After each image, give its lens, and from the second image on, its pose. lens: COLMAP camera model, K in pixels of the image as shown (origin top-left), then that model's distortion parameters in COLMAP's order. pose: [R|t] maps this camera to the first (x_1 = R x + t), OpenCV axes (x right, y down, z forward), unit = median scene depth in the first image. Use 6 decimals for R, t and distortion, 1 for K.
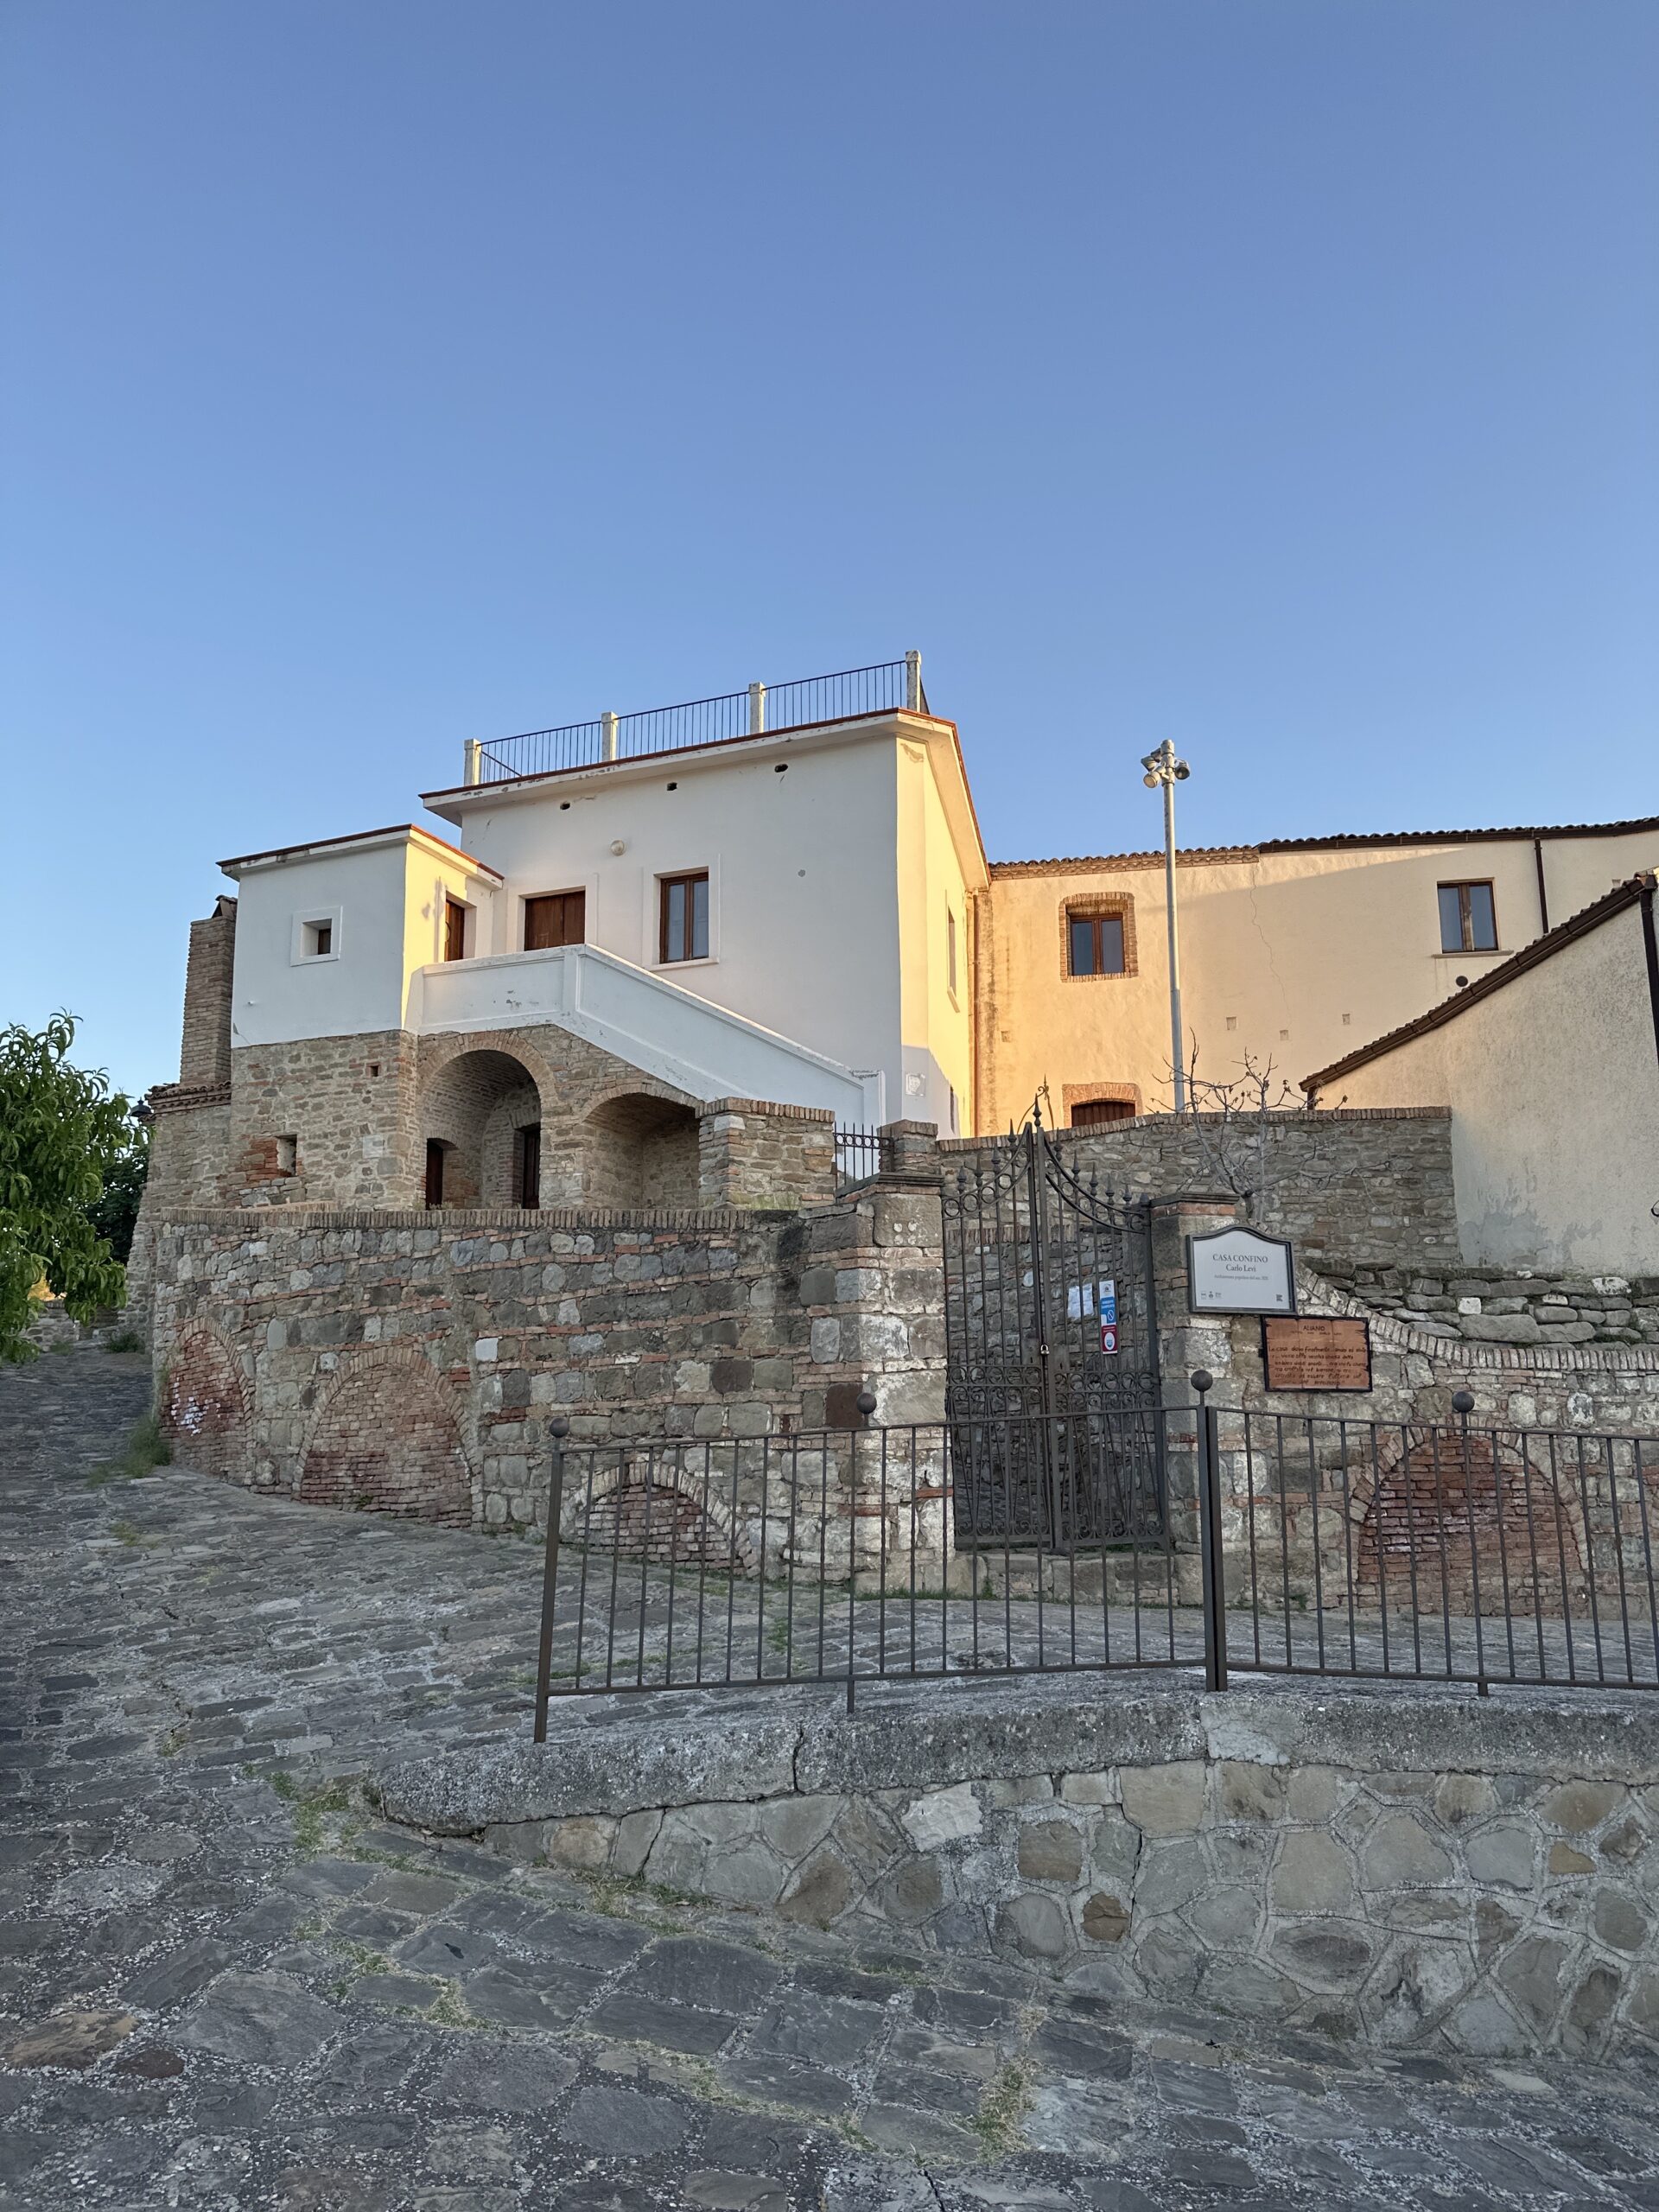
lens RADIAL K [[1538.5, 0, 841.6], [0, 1538.5, 1123.4], [0, 0, 1]] dist [0.160293, -0.316678]
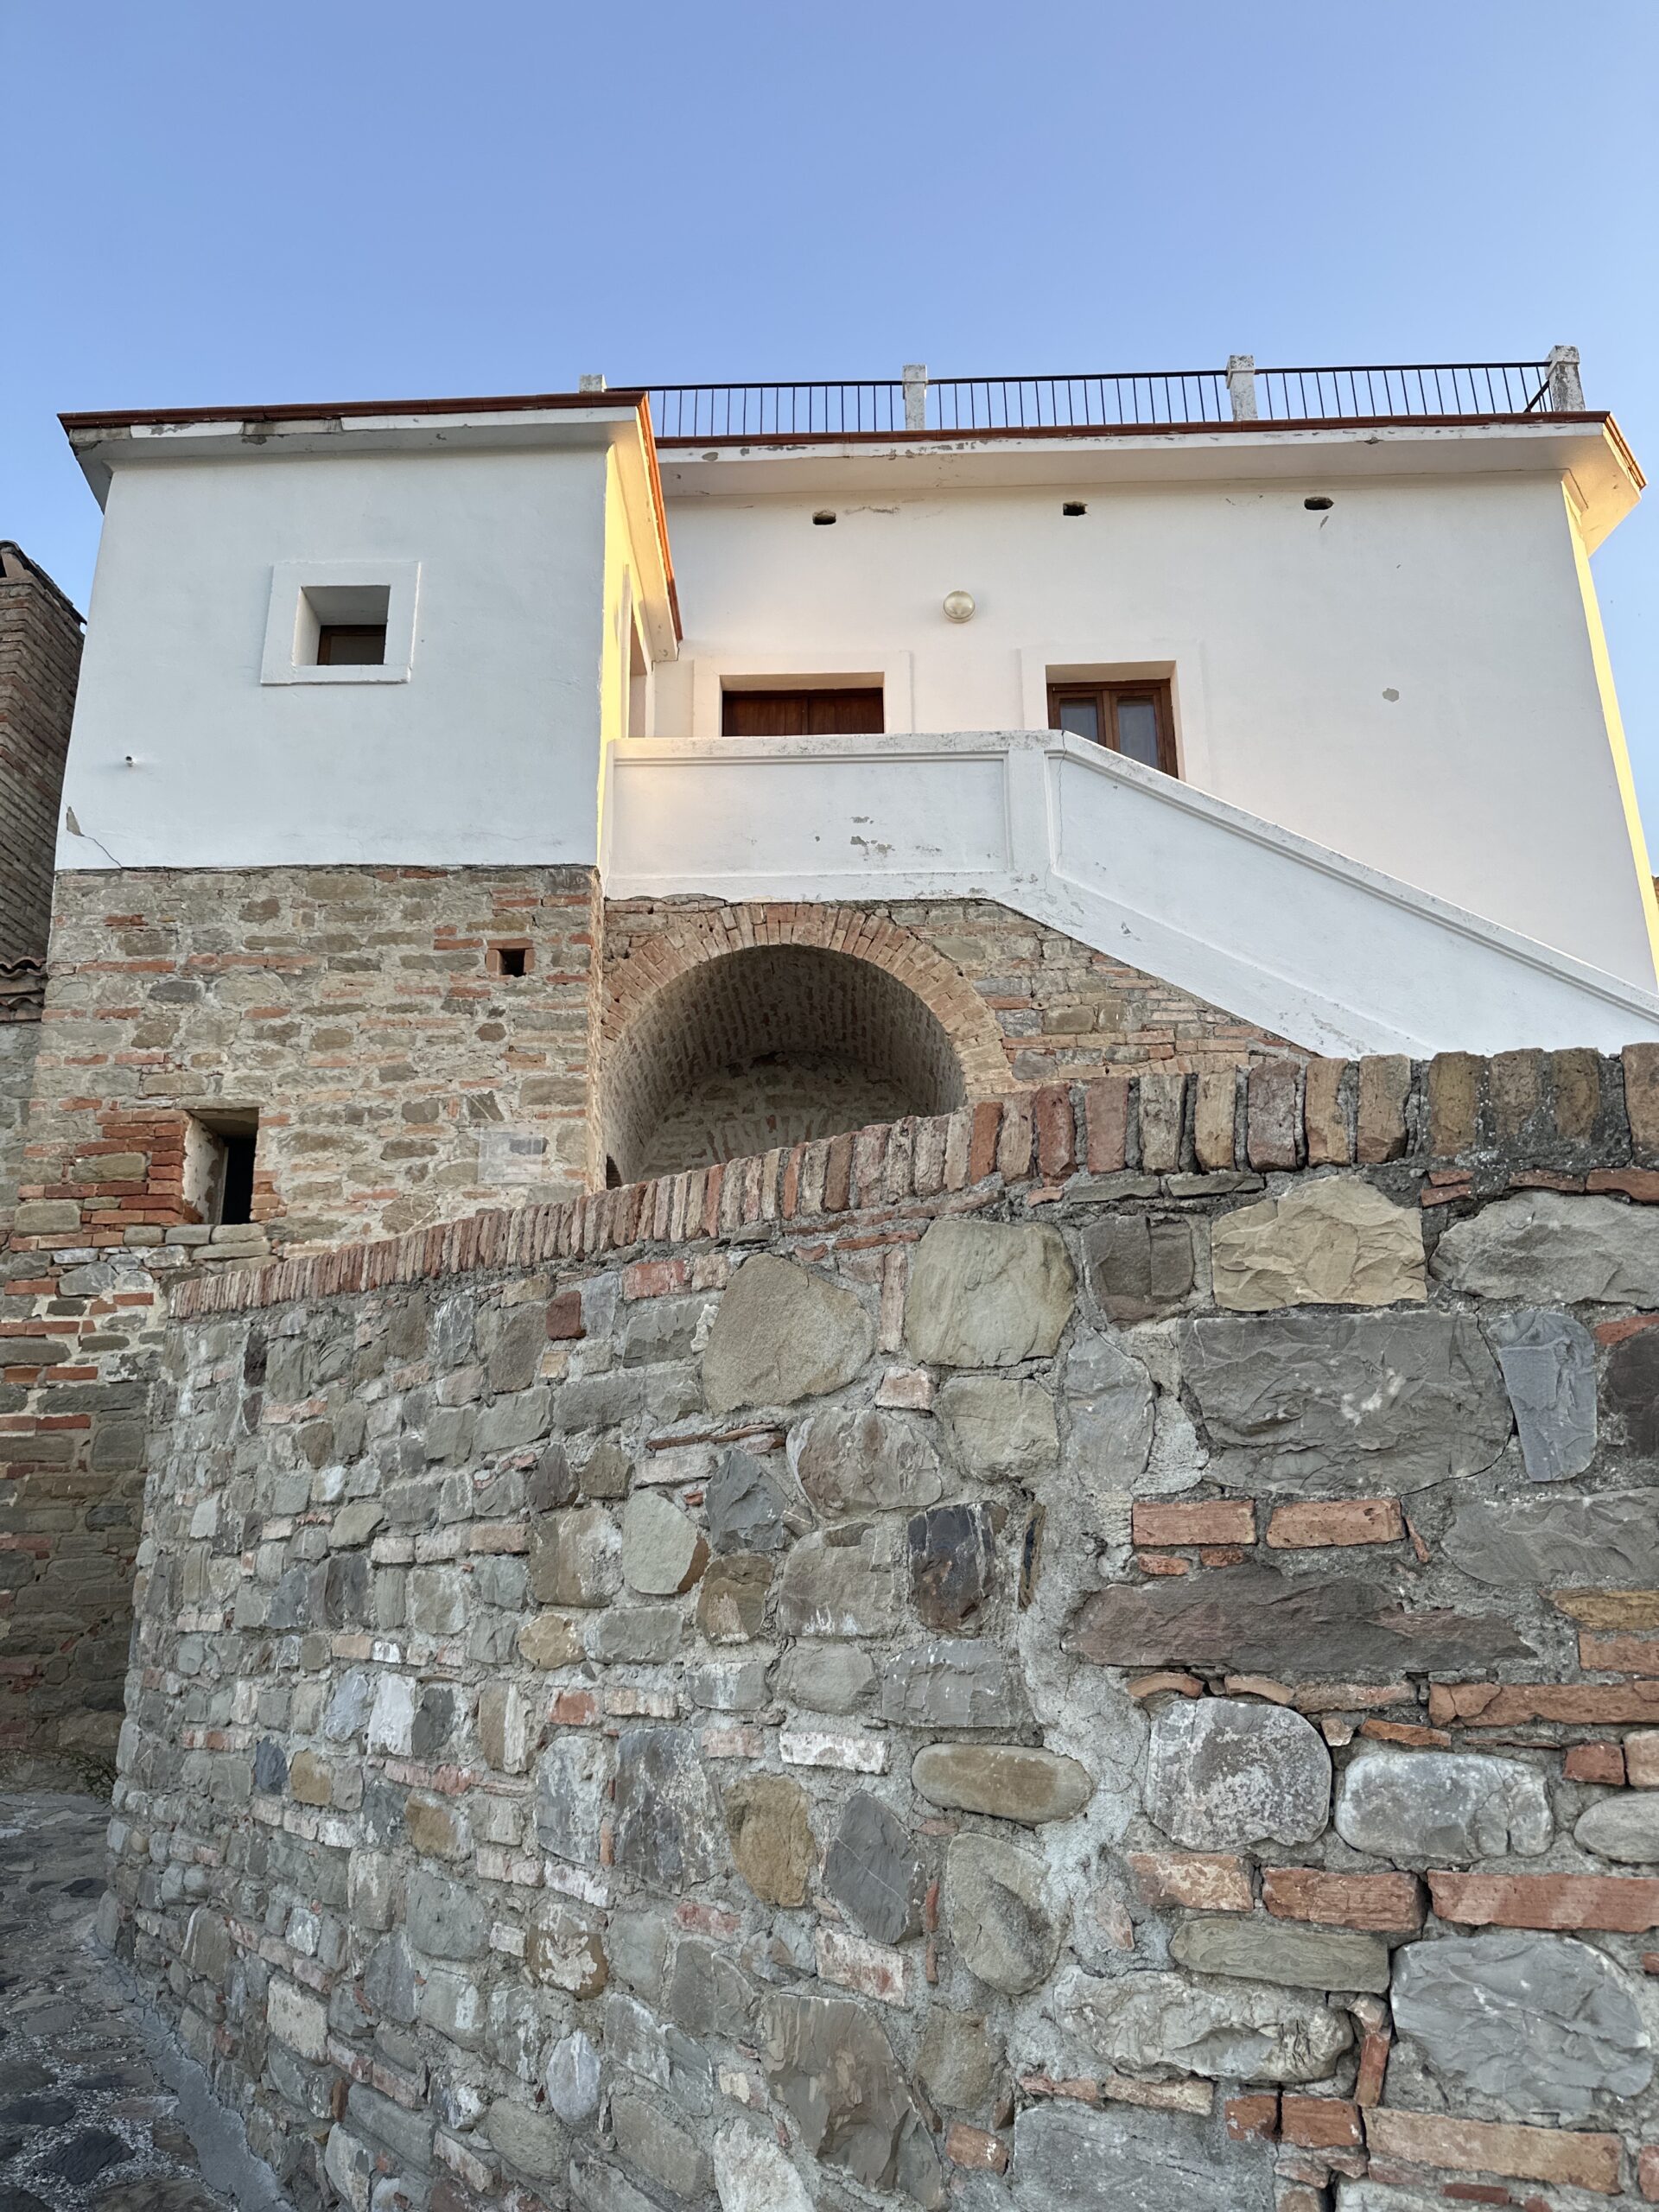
lens RADIAL K [[1526.1, 0, 829.5], [0, 1526.1, 1106.0], [0, 0, 1]] dist [0.074663, -0.109230]
pose [[0.933065, 0.108113, 0.343076, -0.354369], [-0.062462, 0.987971, -0.141461, 0.050062], [-0.354243, 0.110563, 0.928594, 0.630021]]
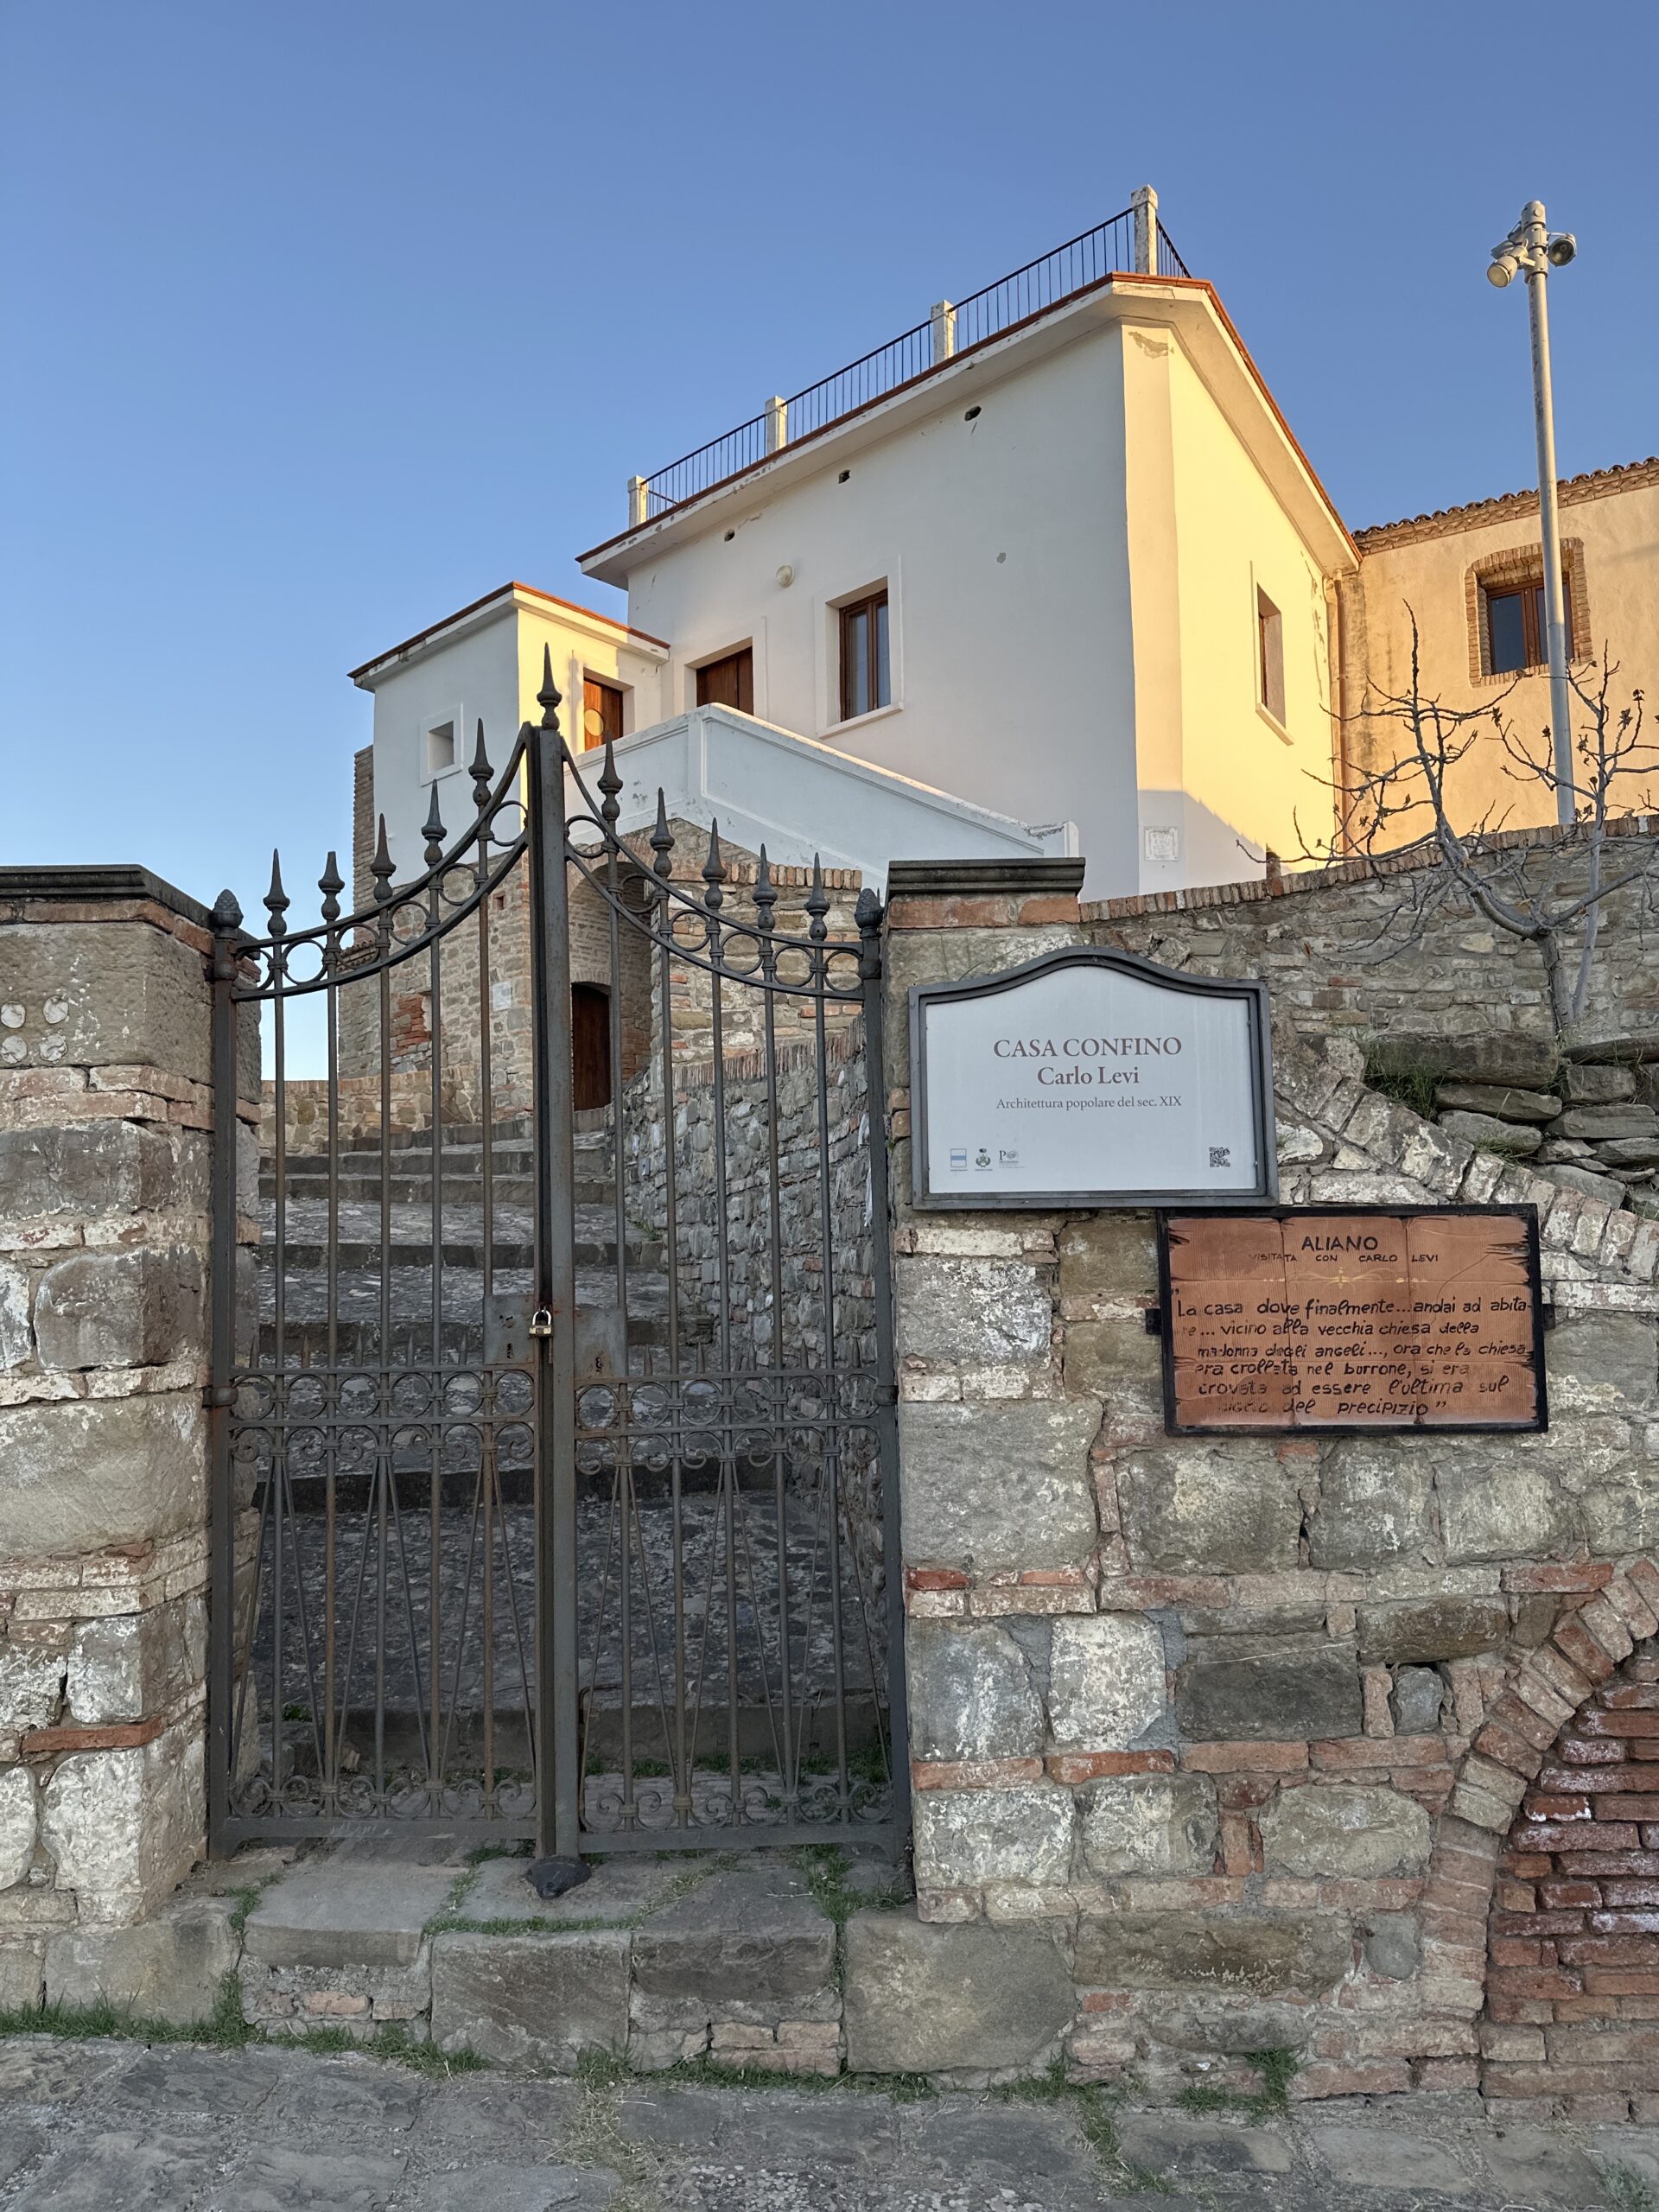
lens RADIAL K [[1538.5, 0, 841.6], [0, 1538.5, 1123.4], [0, 0, 1]] dist [0.160293, -0.316678]
pose [[0.935339, -0.044868, -0.350897, 0.145087], [0.076029, 0.994241, 0.075530, 0.033029], [0.345487, -0.097324, 0.933363, 0.296964]]
